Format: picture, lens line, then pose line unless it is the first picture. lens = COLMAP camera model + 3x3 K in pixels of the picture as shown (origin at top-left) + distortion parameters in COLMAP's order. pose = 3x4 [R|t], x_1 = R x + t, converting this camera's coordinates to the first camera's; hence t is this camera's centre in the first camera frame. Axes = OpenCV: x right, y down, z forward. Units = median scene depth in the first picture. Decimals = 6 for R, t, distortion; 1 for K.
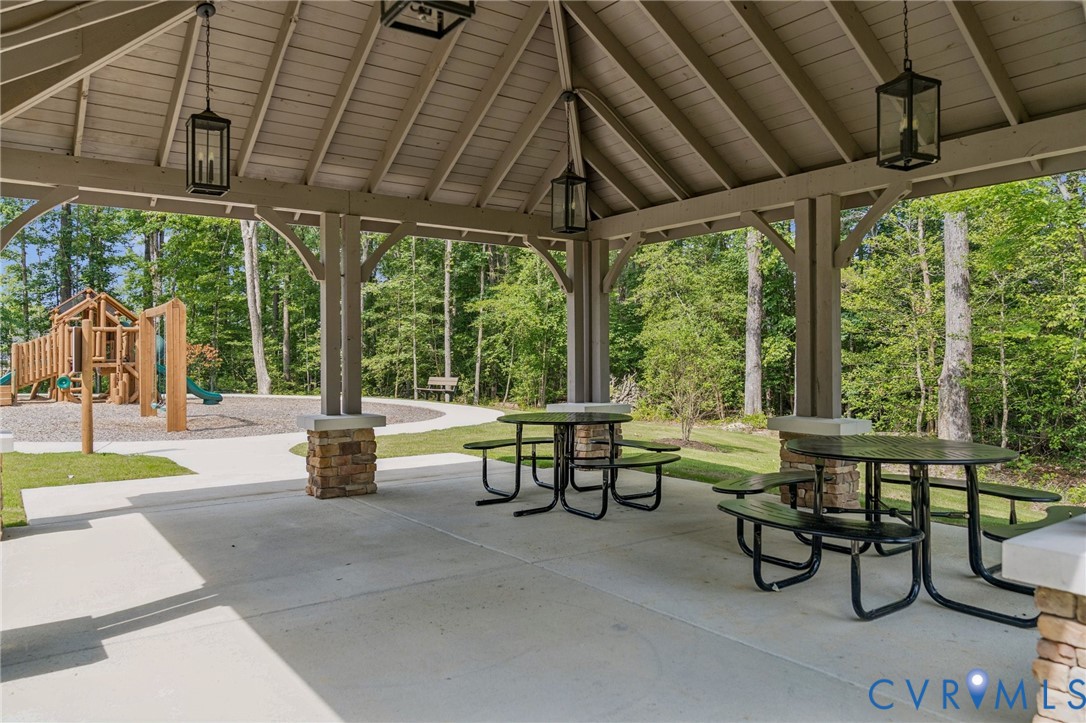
lens RADIAL K [[762.2, 0, 532.1], [0, 762.2, 356.6], [0, 0, 1]] dist [-0.014026, 0.001684]
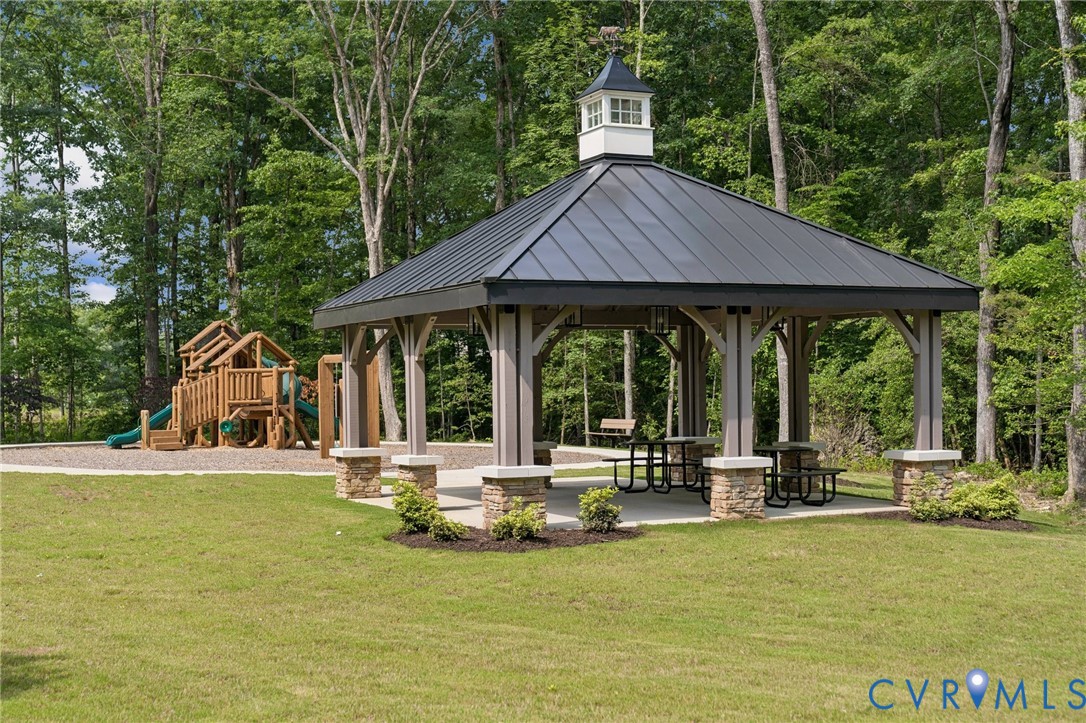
lens RADIAL K [[1446.8, 0, 543.6], [0, 1446.8, 362.1], [0, 0, 1]] dist [0.022734, 0.000000]
pose [[0.981983, -0.012286, -0.188570, 0.089662], [0.010104, 0.999870, -0.012529, -0.013954], [0.188700, 0.010398, 0.981980, -0.496534]]
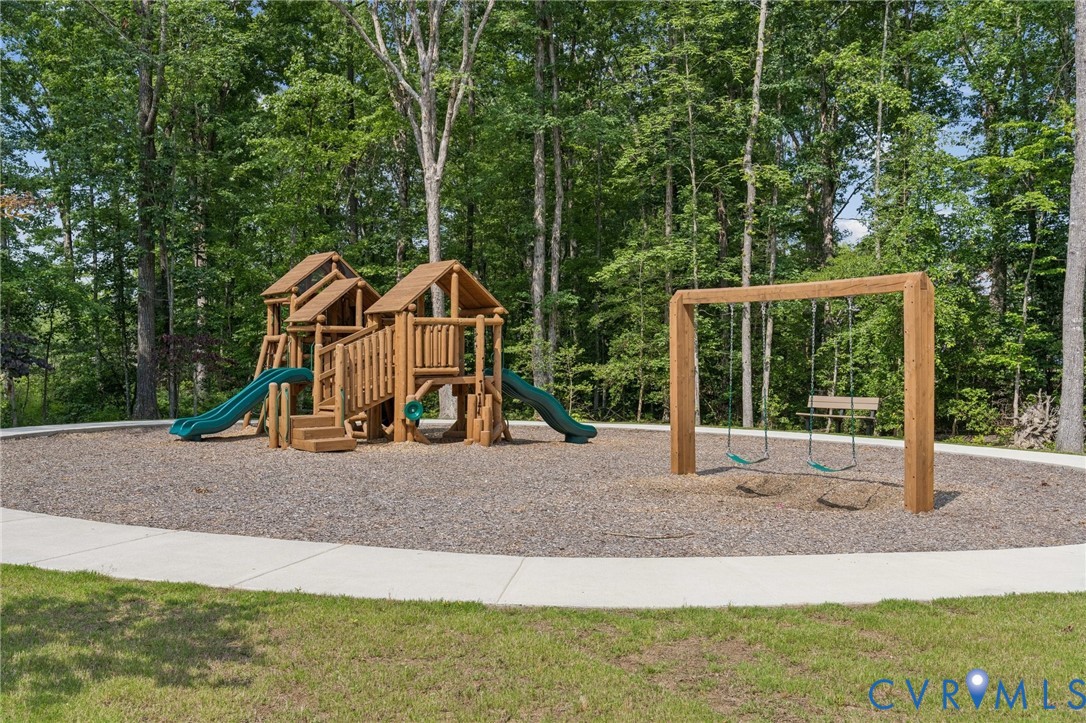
lens RADIAL K [[1032.4, 0, 543.0], [0, 1032.4, 364.5], [0, 0, 1]] dist [0.017182, 0.000000]
pose [[0.999579, 0.004116, 0.028726, -0.355442], [-0.004428, 0.999932, 0.010822, -0.007504], [-0.028679, -0.010945, 0.999529, 0.116884]]
